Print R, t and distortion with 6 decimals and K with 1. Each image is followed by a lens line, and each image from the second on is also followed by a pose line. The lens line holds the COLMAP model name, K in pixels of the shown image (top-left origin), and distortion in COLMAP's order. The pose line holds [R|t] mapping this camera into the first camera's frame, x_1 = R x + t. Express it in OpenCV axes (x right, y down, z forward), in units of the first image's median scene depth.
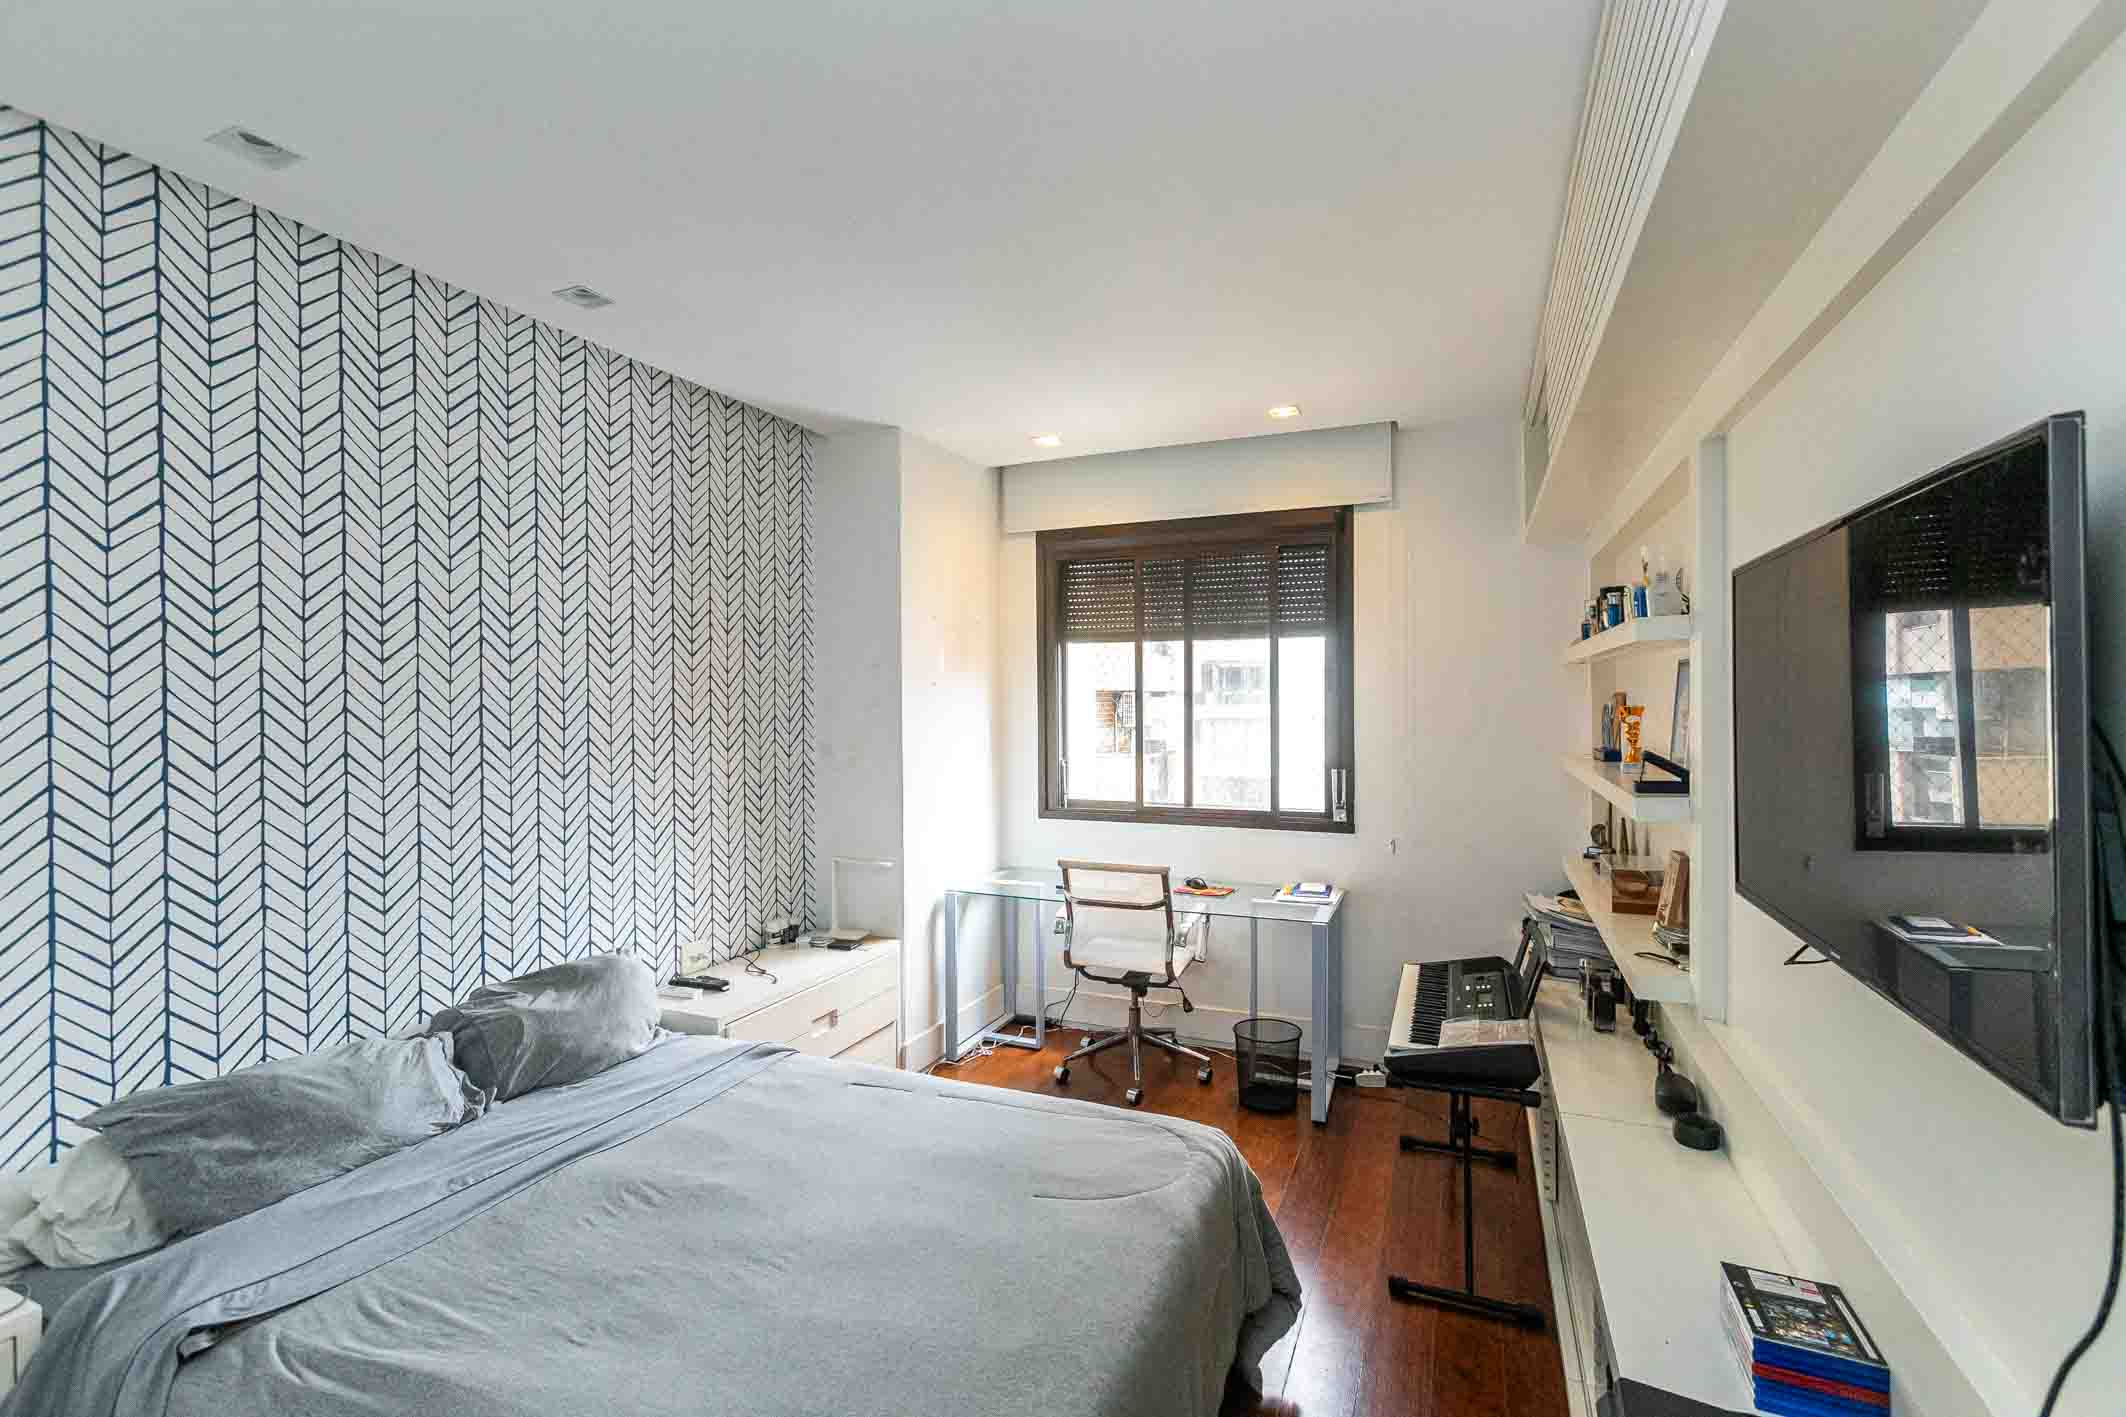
lens RADIAL K [[939.7, 0, 1059.9], [0, 939.7, 703.8], [0, 0, 1]] dist [-0.012661, 0.008048]
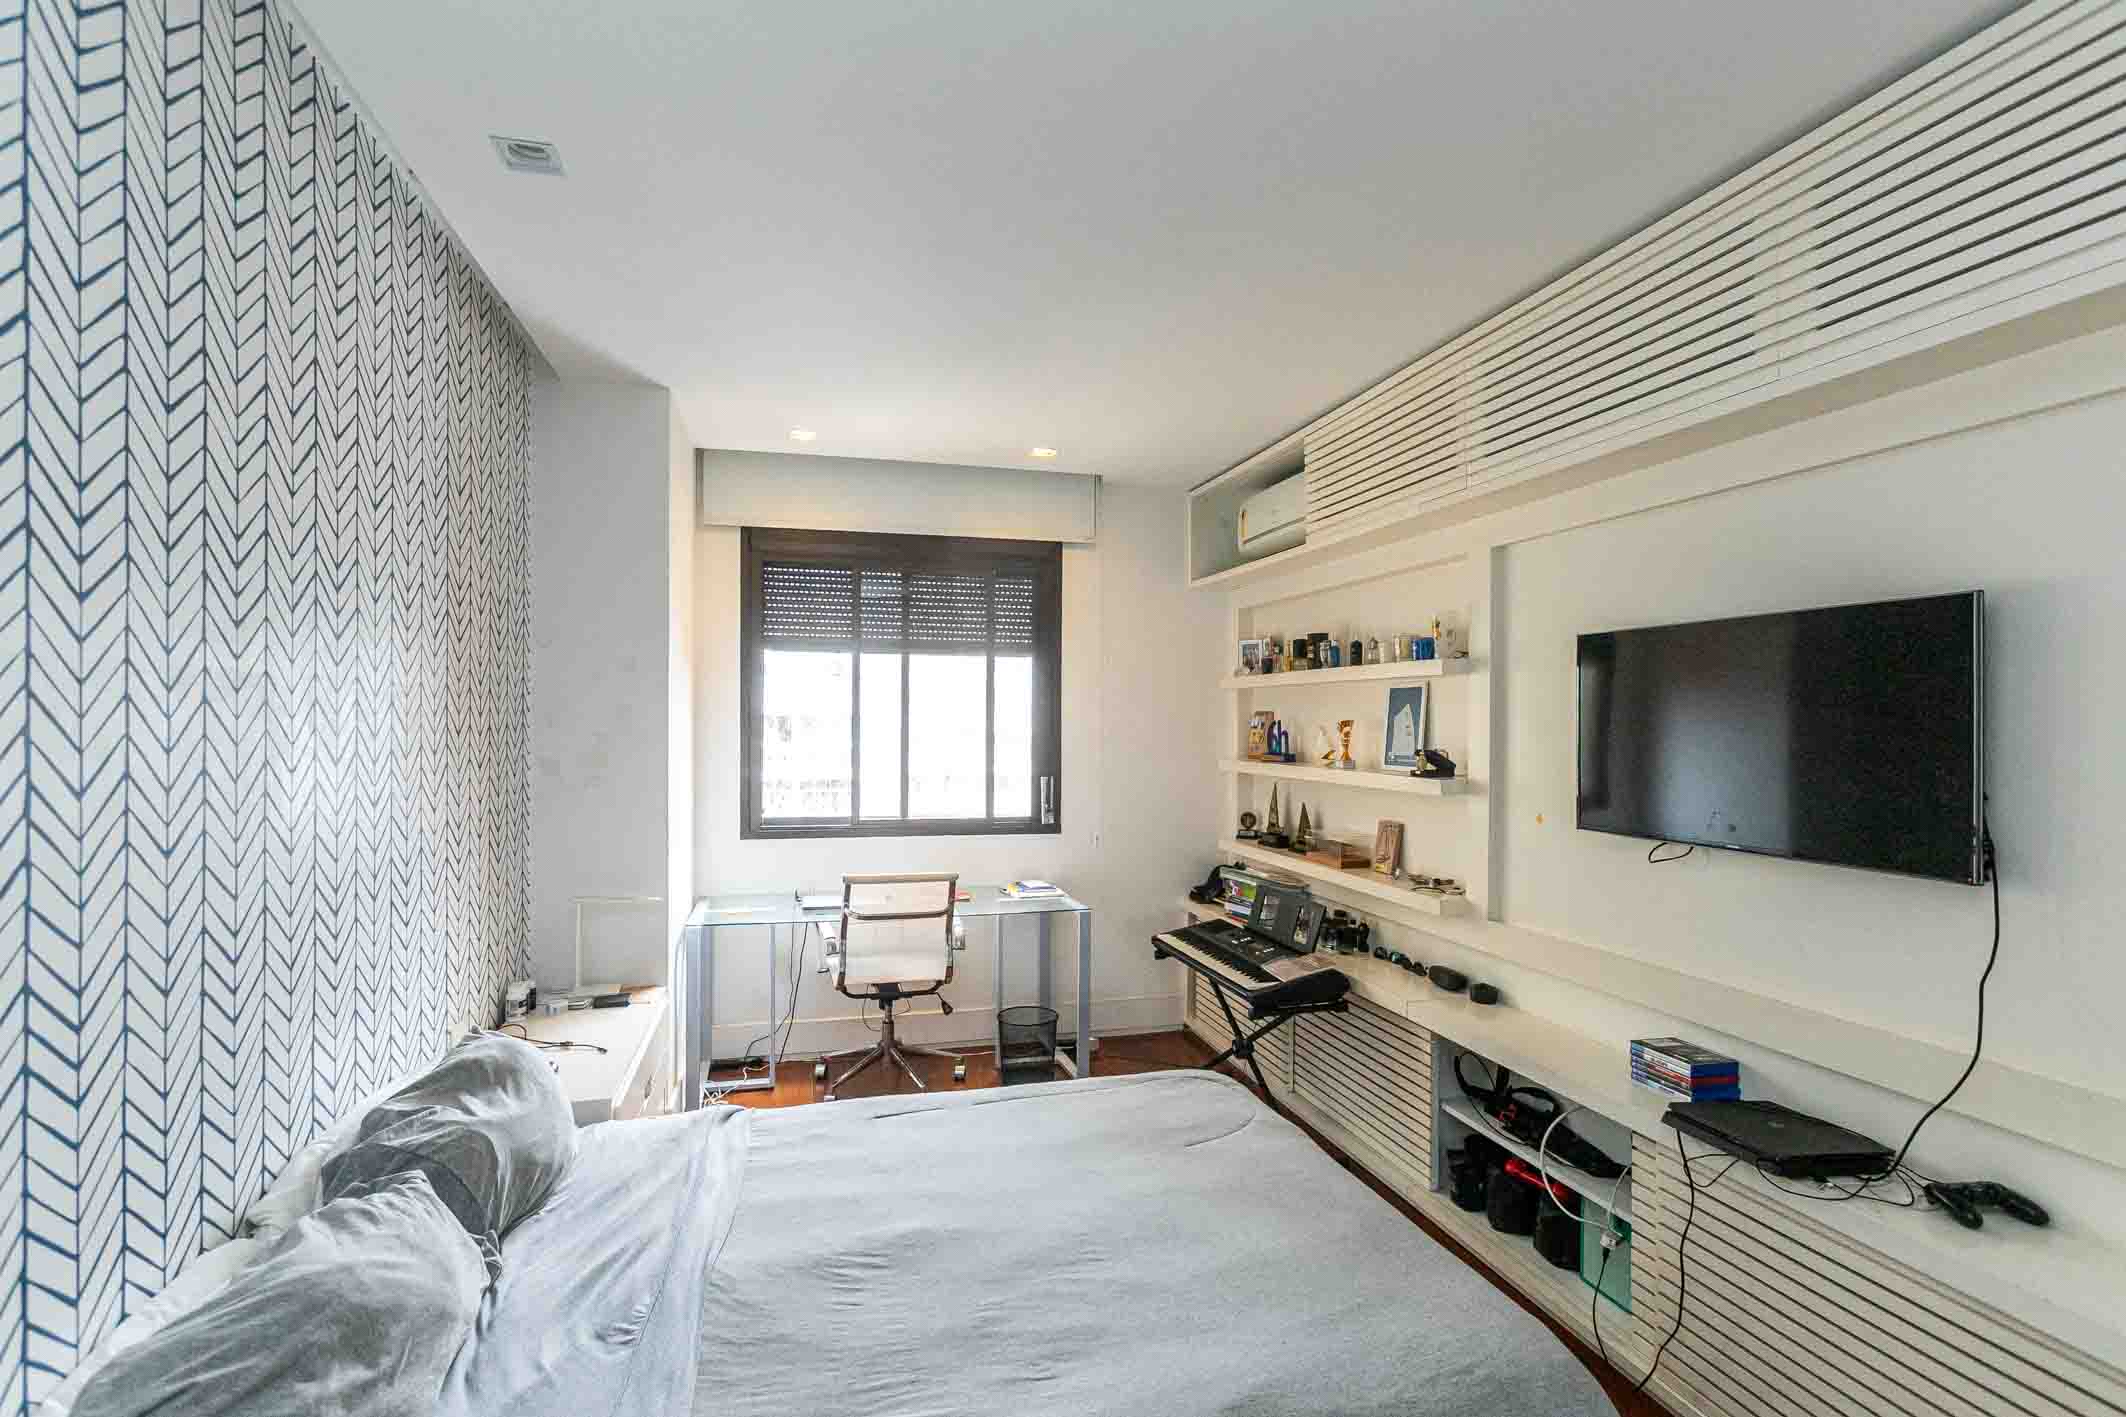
lens RADIAL K [[958.3, 0, 1055.7], [0, 958.3, 721.0], [0, 0, 1]] dist [-0.013227, 0.006417]
pose [[0.794676, 0.009698, 0.606956, -0.403710], [-0.006725, 0.999952, -0.007172, 0.012548], [-0.606996, 0.001618, 0.794703, 0.087938]]
